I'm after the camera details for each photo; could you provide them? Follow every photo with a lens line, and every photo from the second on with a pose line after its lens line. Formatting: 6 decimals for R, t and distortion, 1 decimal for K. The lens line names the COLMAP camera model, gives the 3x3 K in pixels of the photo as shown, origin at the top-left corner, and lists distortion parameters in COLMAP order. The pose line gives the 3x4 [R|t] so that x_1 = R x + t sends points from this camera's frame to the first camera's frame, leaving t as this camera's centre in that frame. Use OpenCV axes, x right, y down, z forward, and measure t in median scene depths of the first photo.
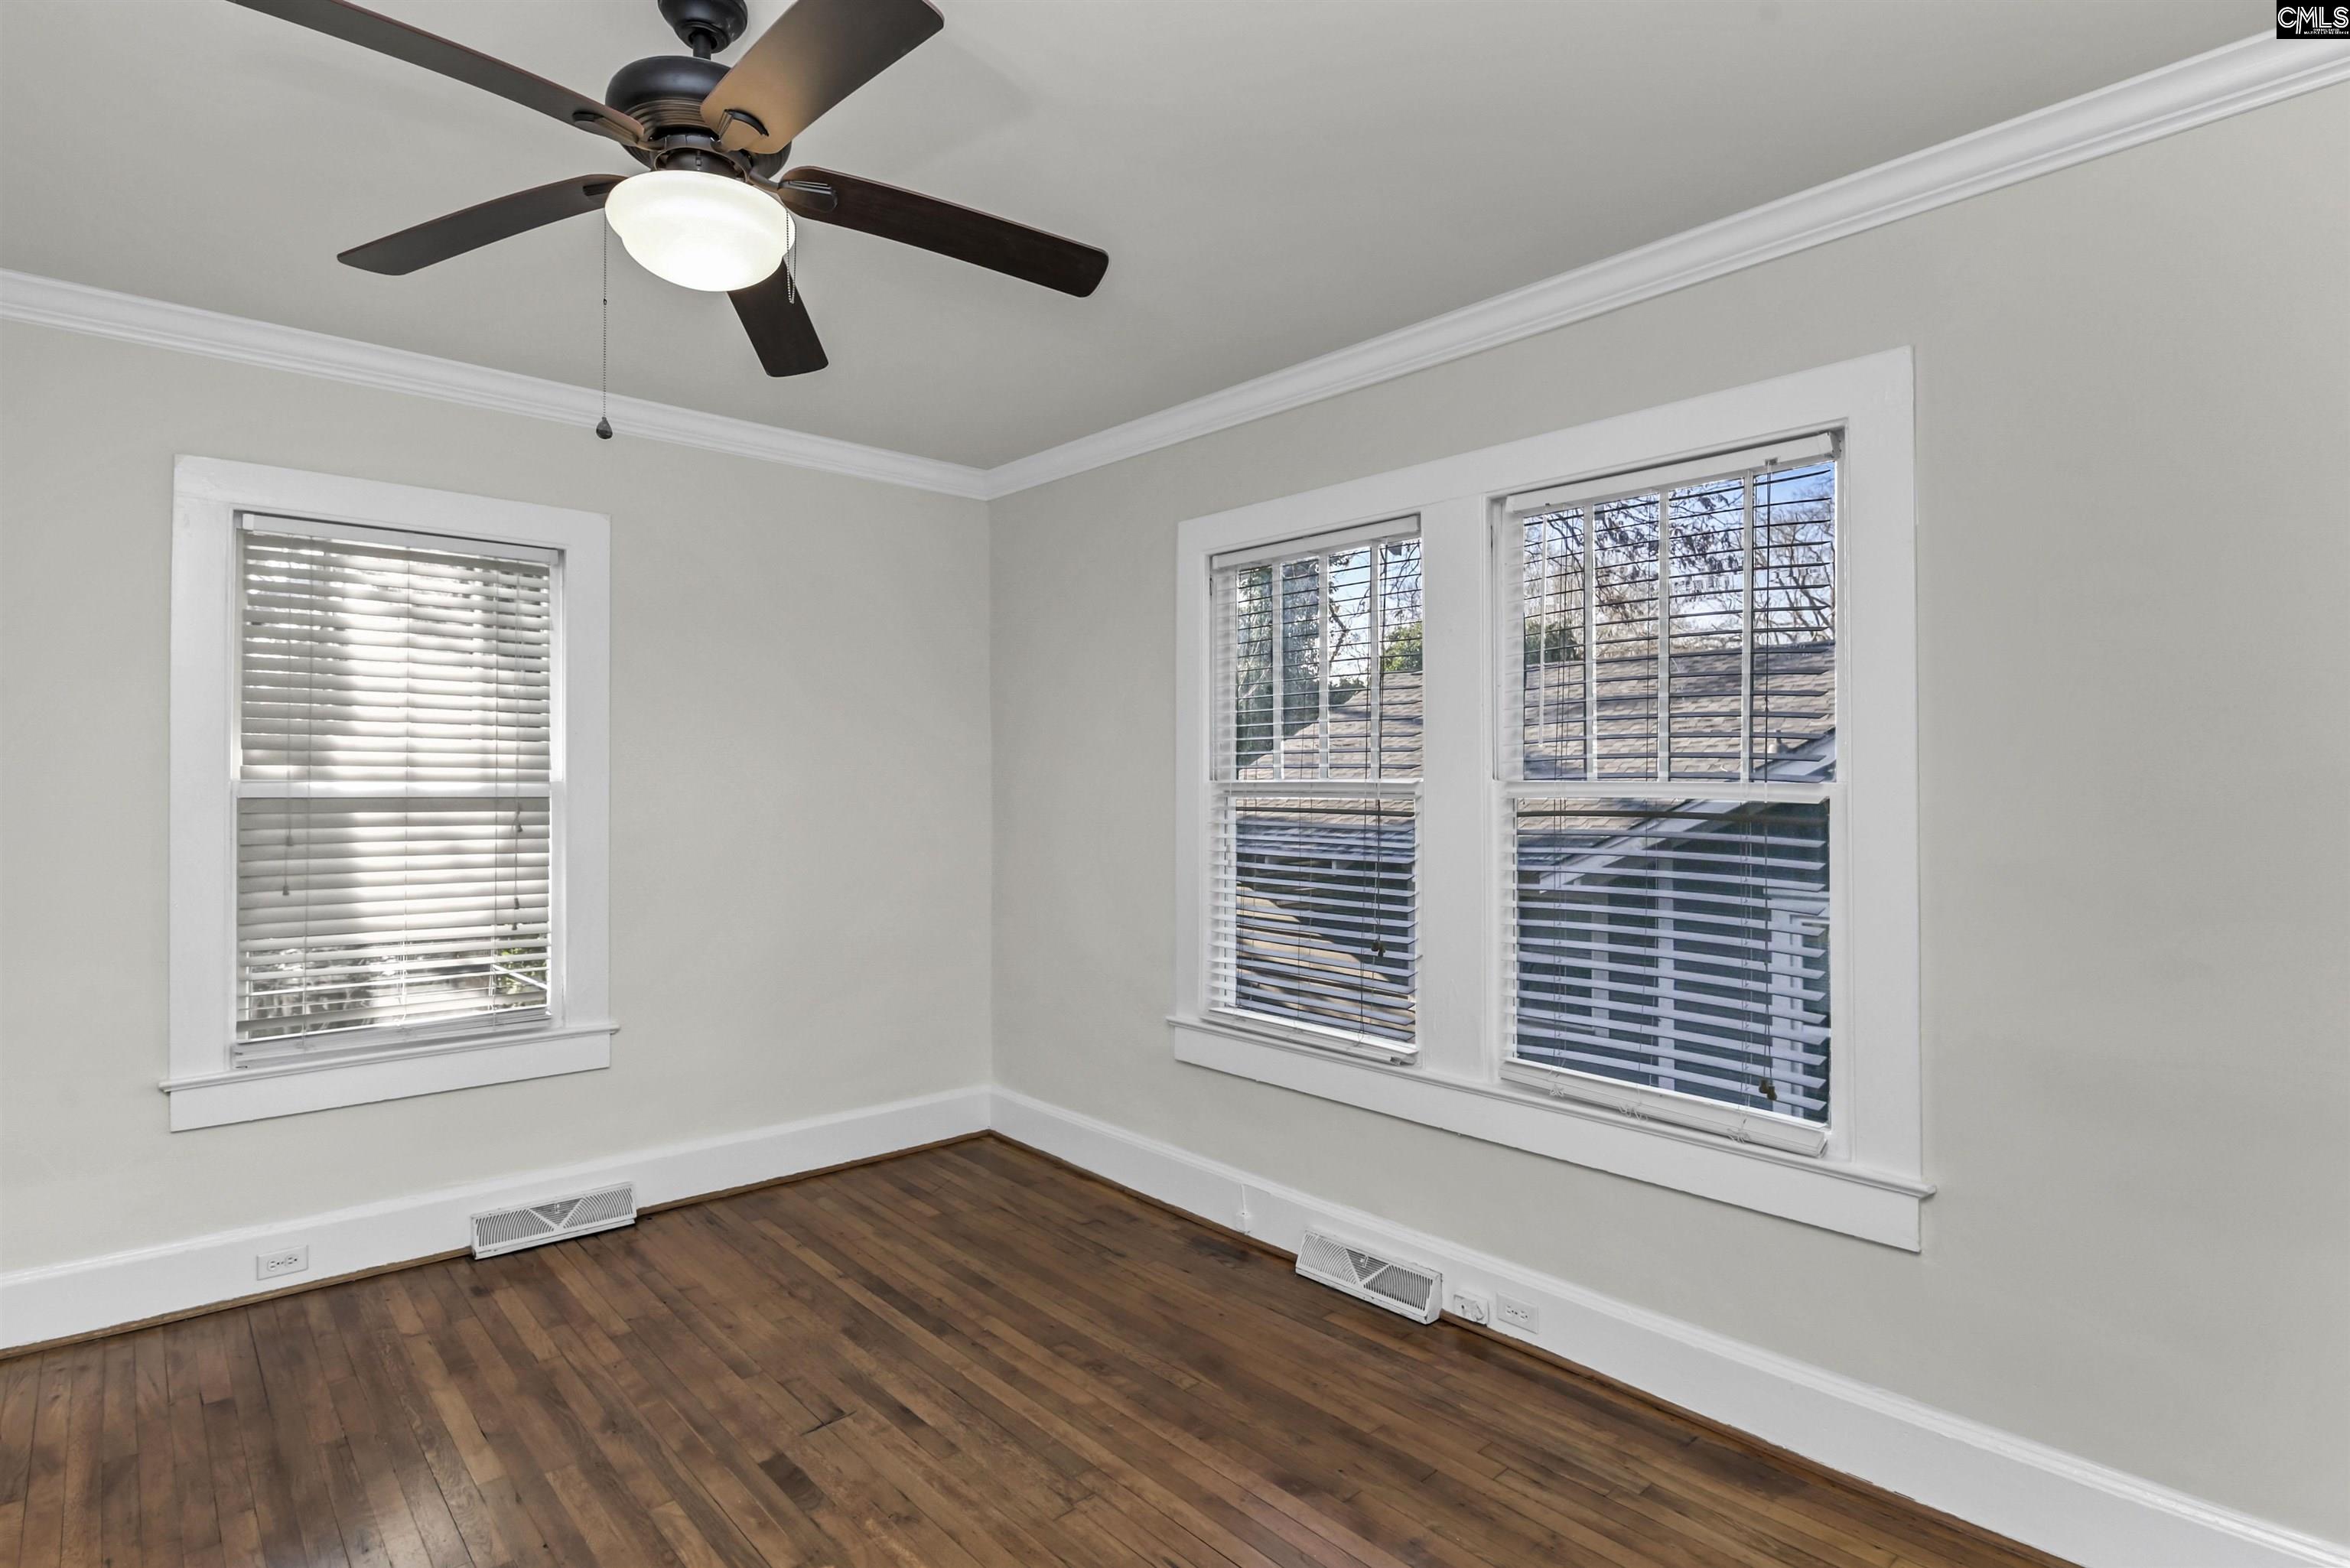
lens RADIAL K [[1160.3, 0, 1165.4], [0, 1160.3, 771.8], [0, 0, 1]] dist [0.002812, -0.010077]
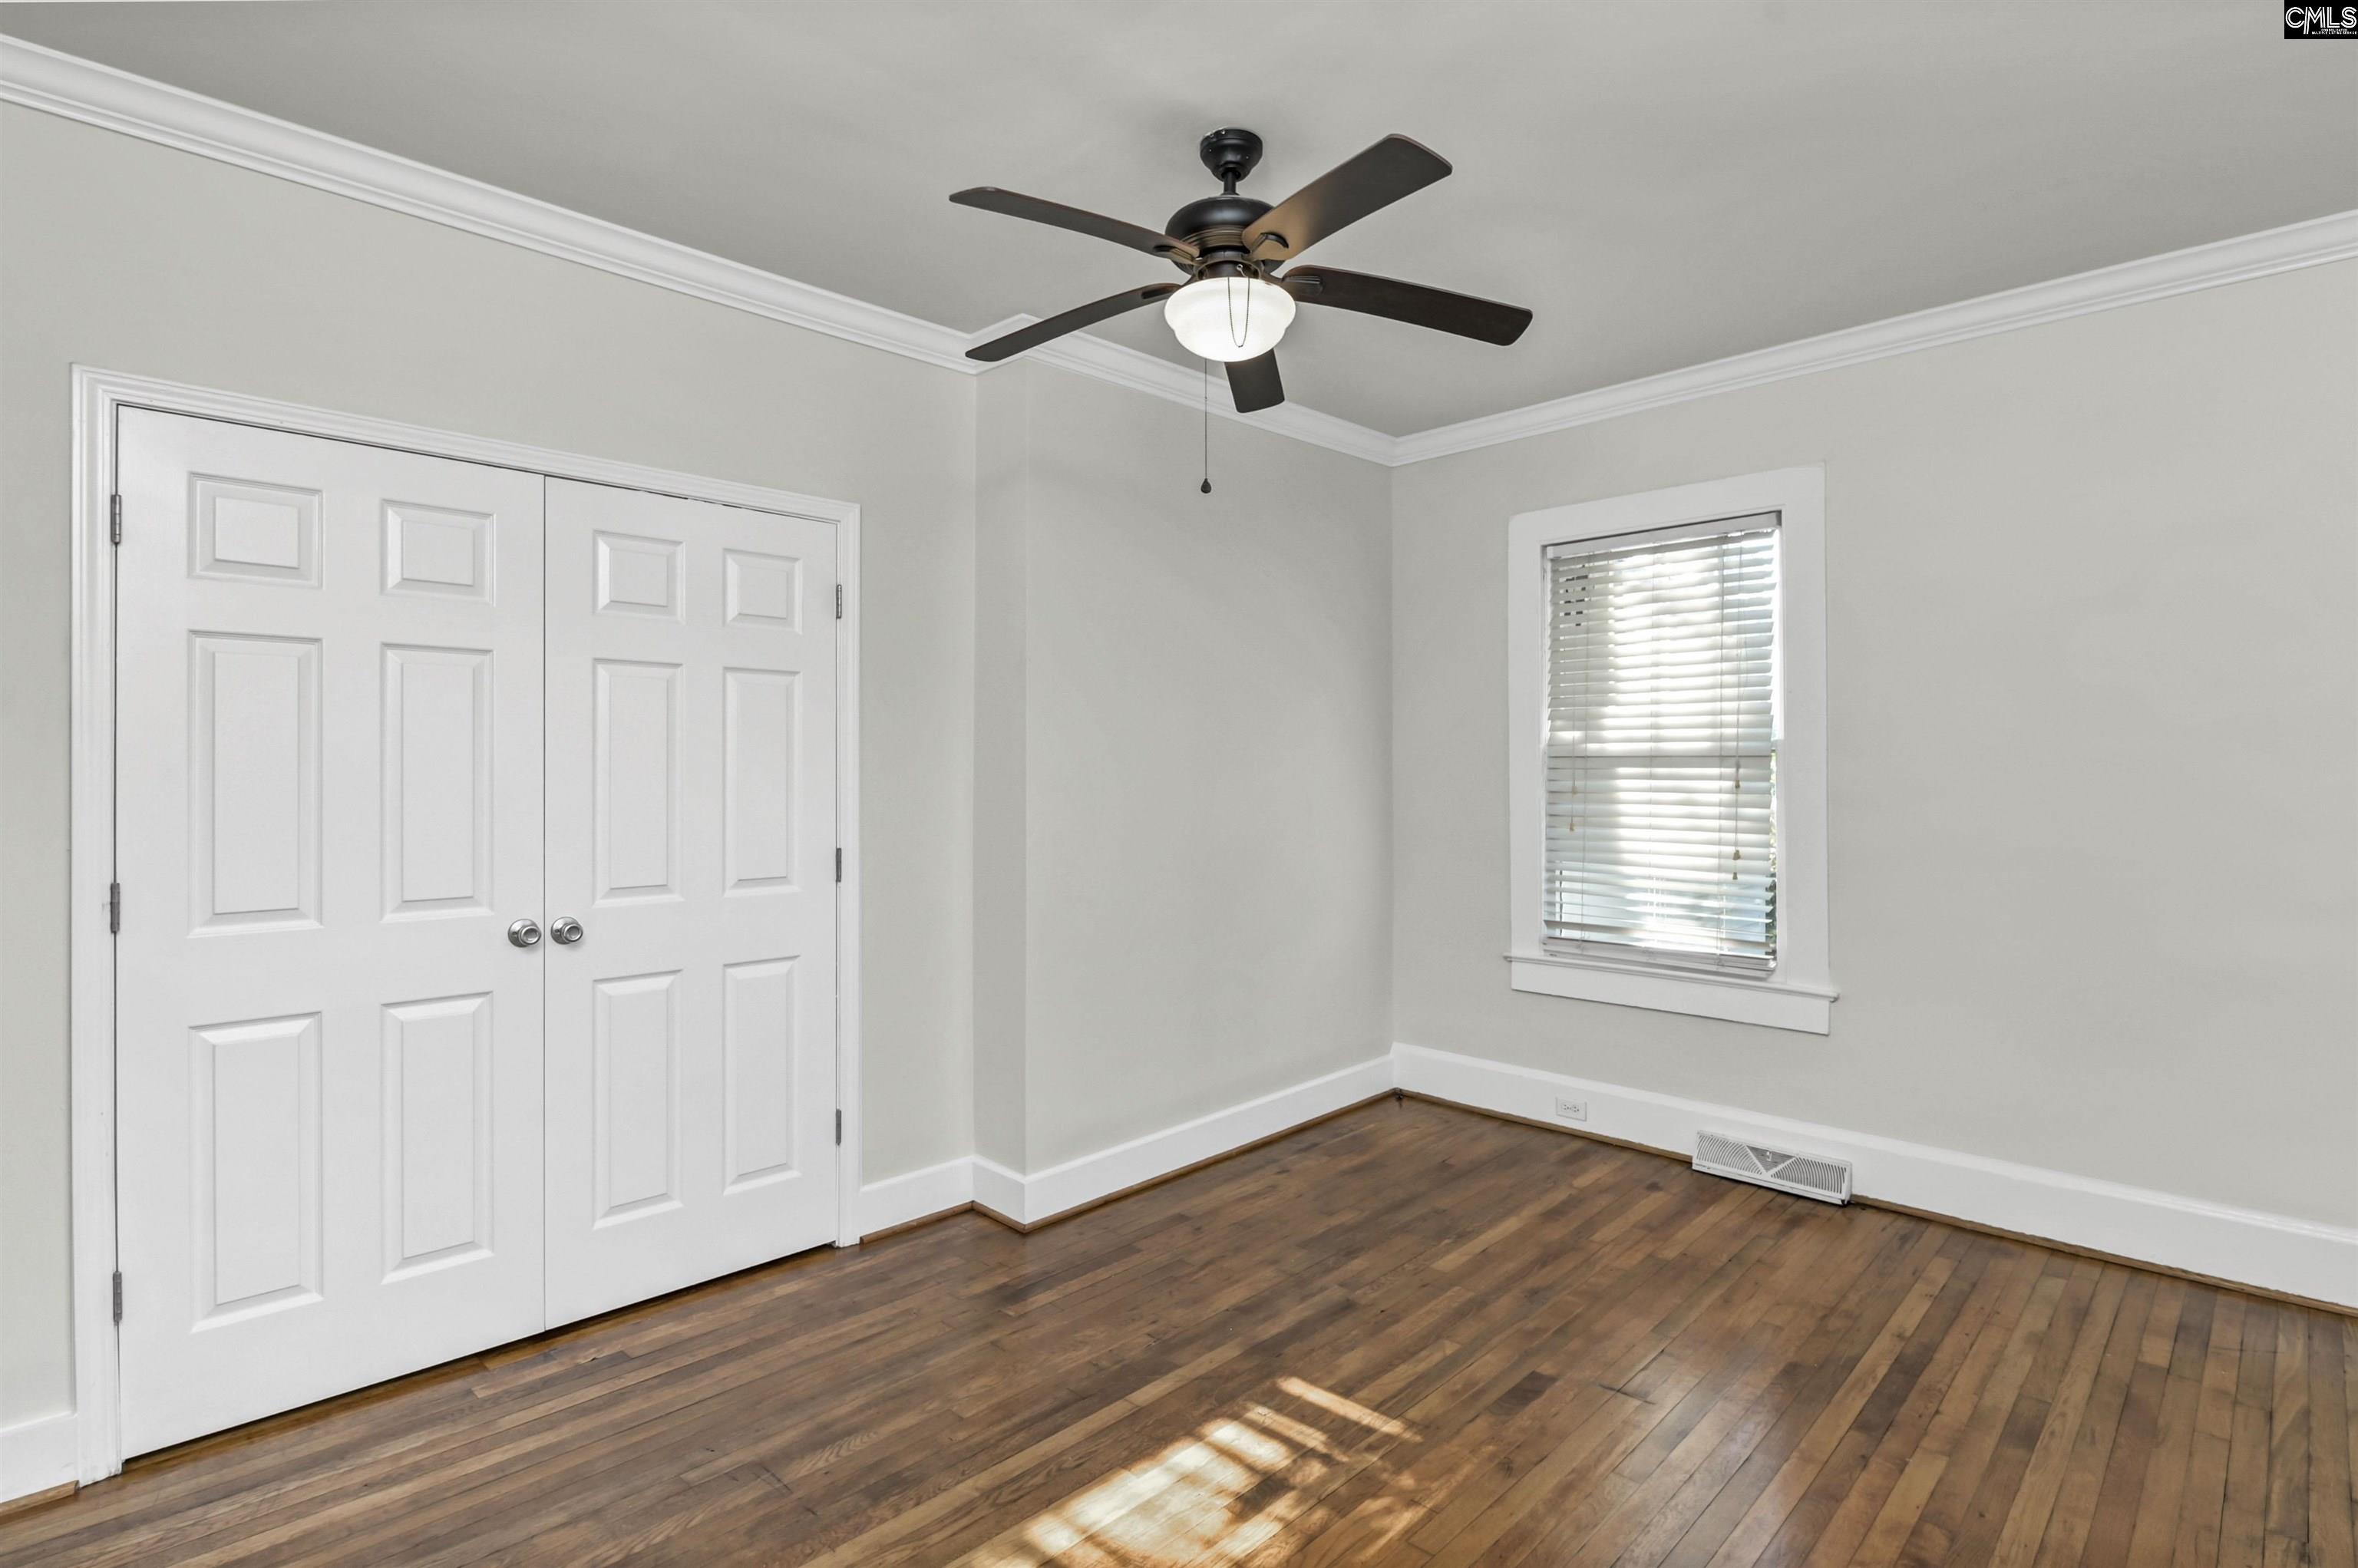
lens RADIAL K [[1164.2, 0, 1169.4], [0, 1164.2, 771.7], [0, 0, 1]] dist [0.002812, -0.010077]
pose [[0.055401, -0.000136, -0.998464, 0.504041], [0.012974, 0.999916, 0.000584, 0.031864], [0.998380, -0.012986, 0.055398, 0.447016]]
